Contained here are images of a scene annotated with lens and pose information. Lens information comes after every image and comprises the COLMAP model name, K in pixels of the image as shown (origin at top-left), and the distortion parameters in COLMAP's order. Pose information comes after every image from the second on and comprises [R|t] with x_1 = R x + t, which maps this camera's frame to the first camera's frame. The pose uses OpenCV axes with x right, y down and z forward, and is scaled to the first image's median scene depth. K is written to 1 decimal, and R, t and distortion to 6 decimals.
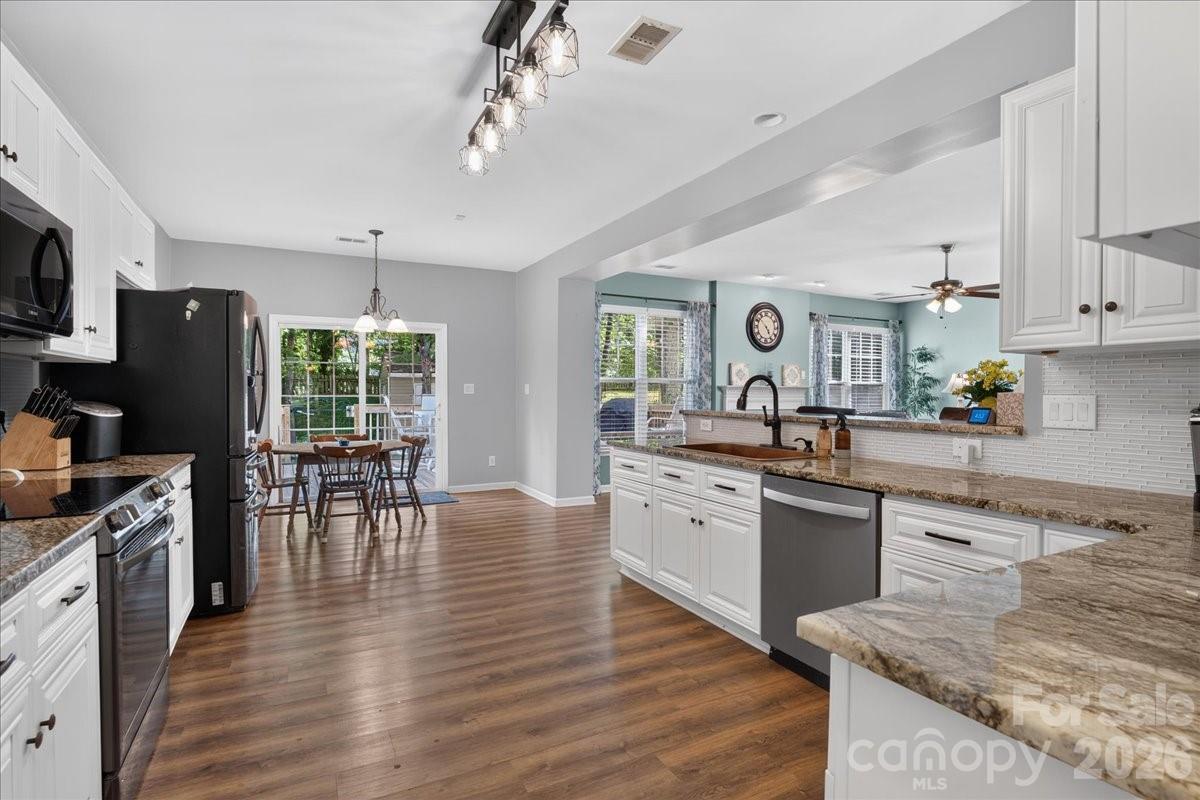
lens RADIAL K [[590.5, 0, 599.5], [0, 590.5, 401.2], [0, 0, 1]] dist [-0.019320, -0.001237]
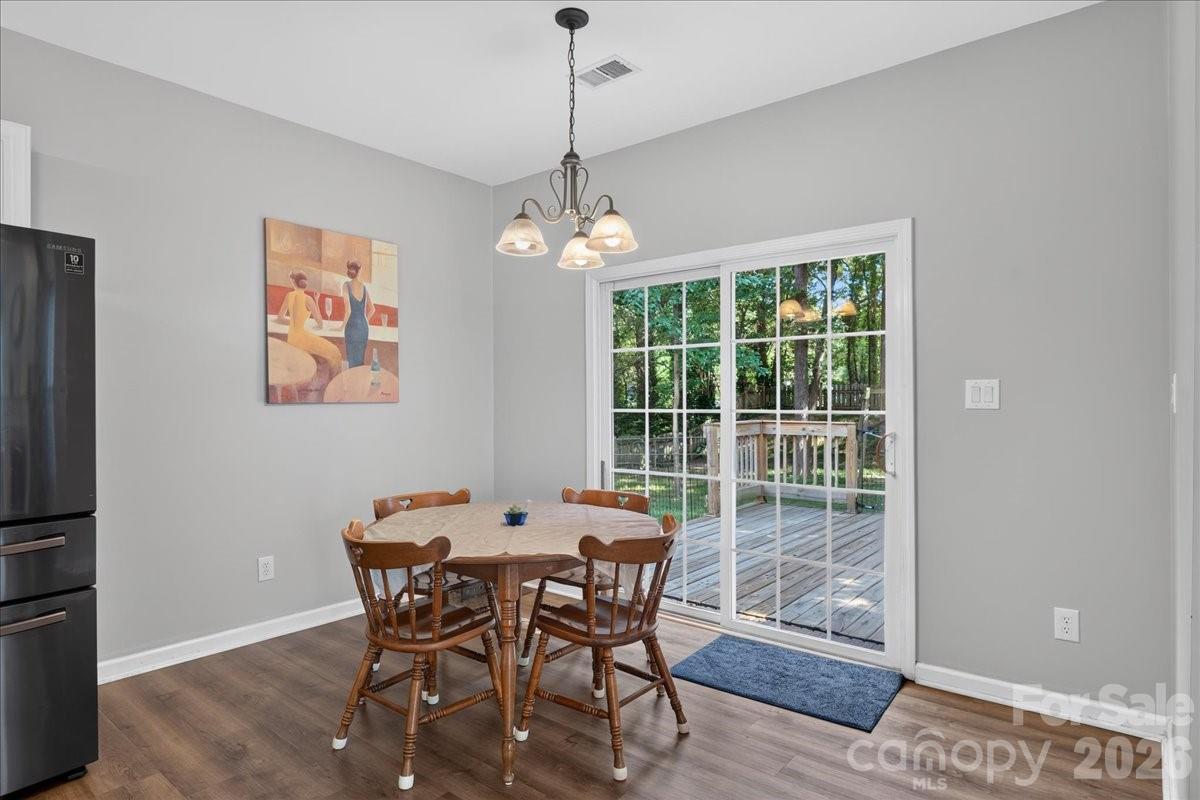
lens RADIAL K [[658.7, 0, 578.0], [0, 658.7, 399.3], [0, 0, 1]] dist [-0.004323, -0.000188]
pose [[0.382020, -0.010745, -0.924091, 0.031959], [-0.010519, 0.999817, -0.015974, -0.006809], [0.924094, 0.015823, 0.381837, 0.526017]]
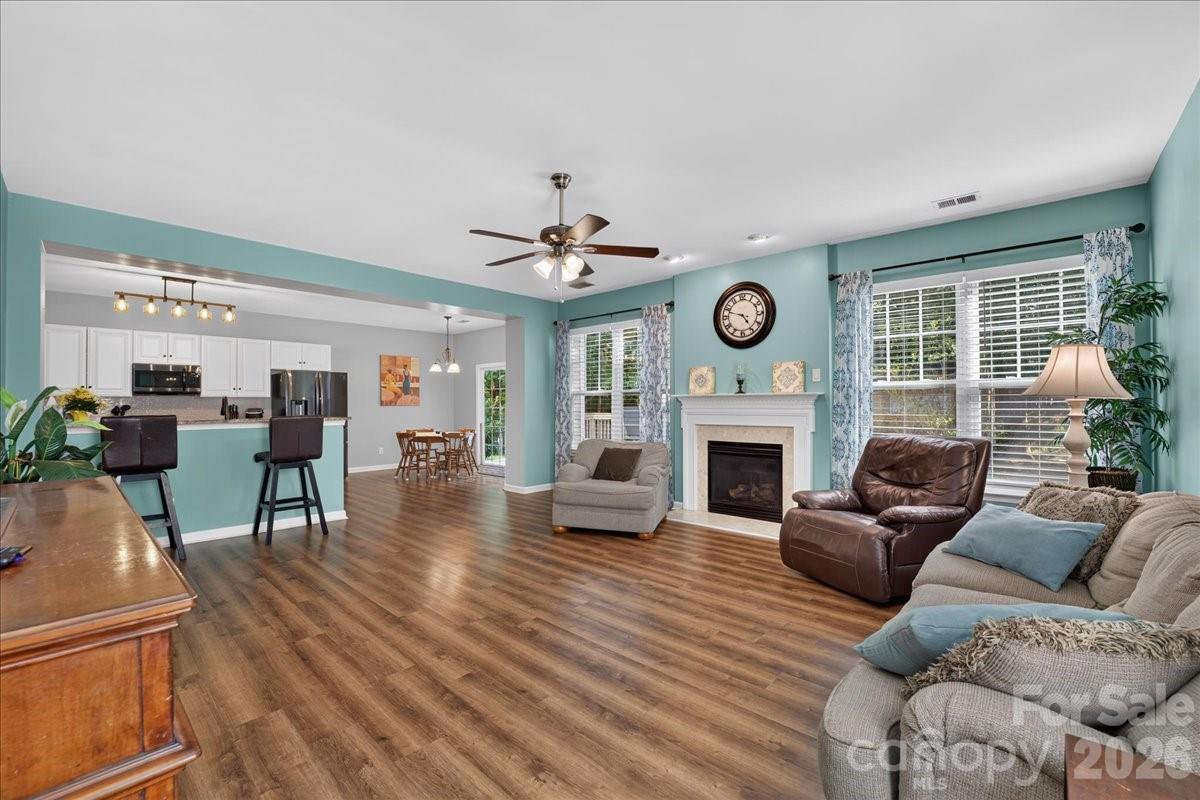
lens RADIAL K [[496.8, 0, 598.1], [0, 496.8, 401.3], [0, 0, 1]] dist [-0.031056, 0.000671]
pose [[0.337244, -0.013730, -0.941317, 0.768401], [-0.009971, 0.999785, -0.018155, -0.003273], [0.941364, 0.015508, 0.337035, 0.587078]]
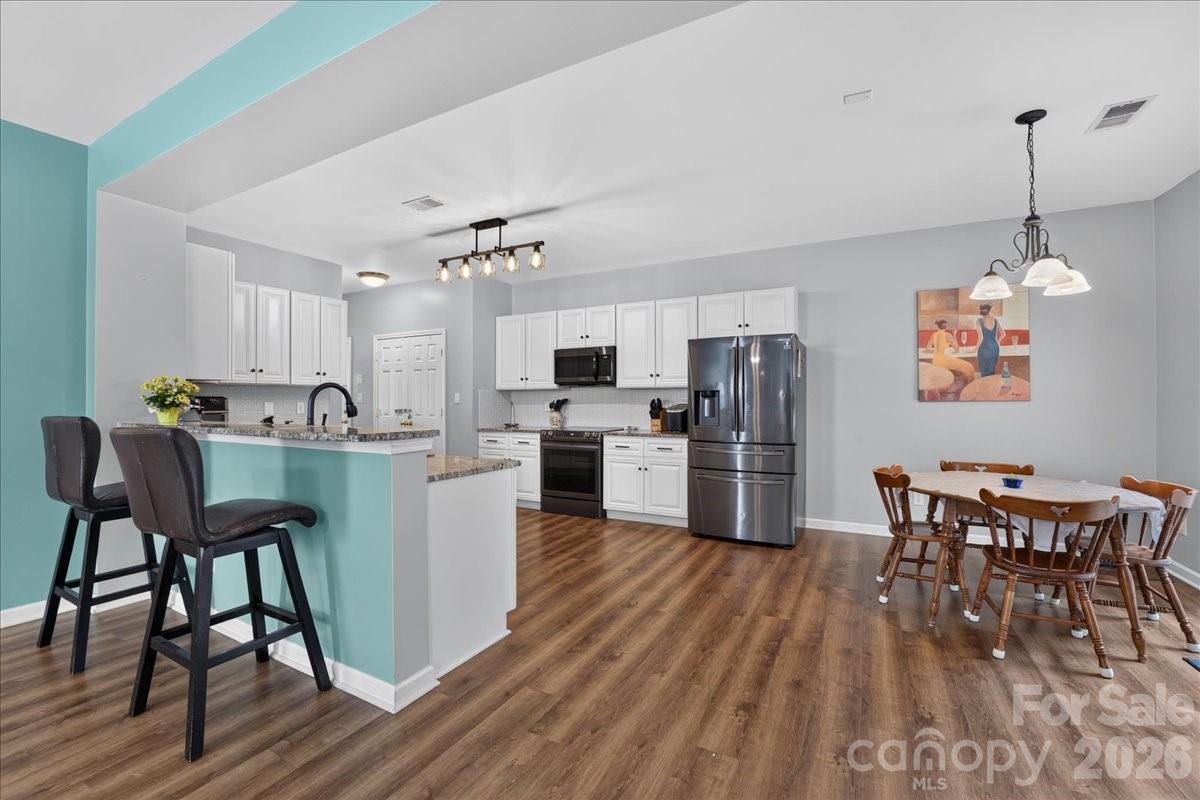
lens RADIAL K [[496.8, 0, 597.4], [0, 496.8, 400.3], [0, 0, 1]] dist [-0.031056, 0.000671]
pose [[-0.834795, -0.008439, -0.550496, 0.139643], [-0.016338, 0.999822, 0.009447, -0.008618], [0.550319, 0.016881, -0.834784, 0.735261]]
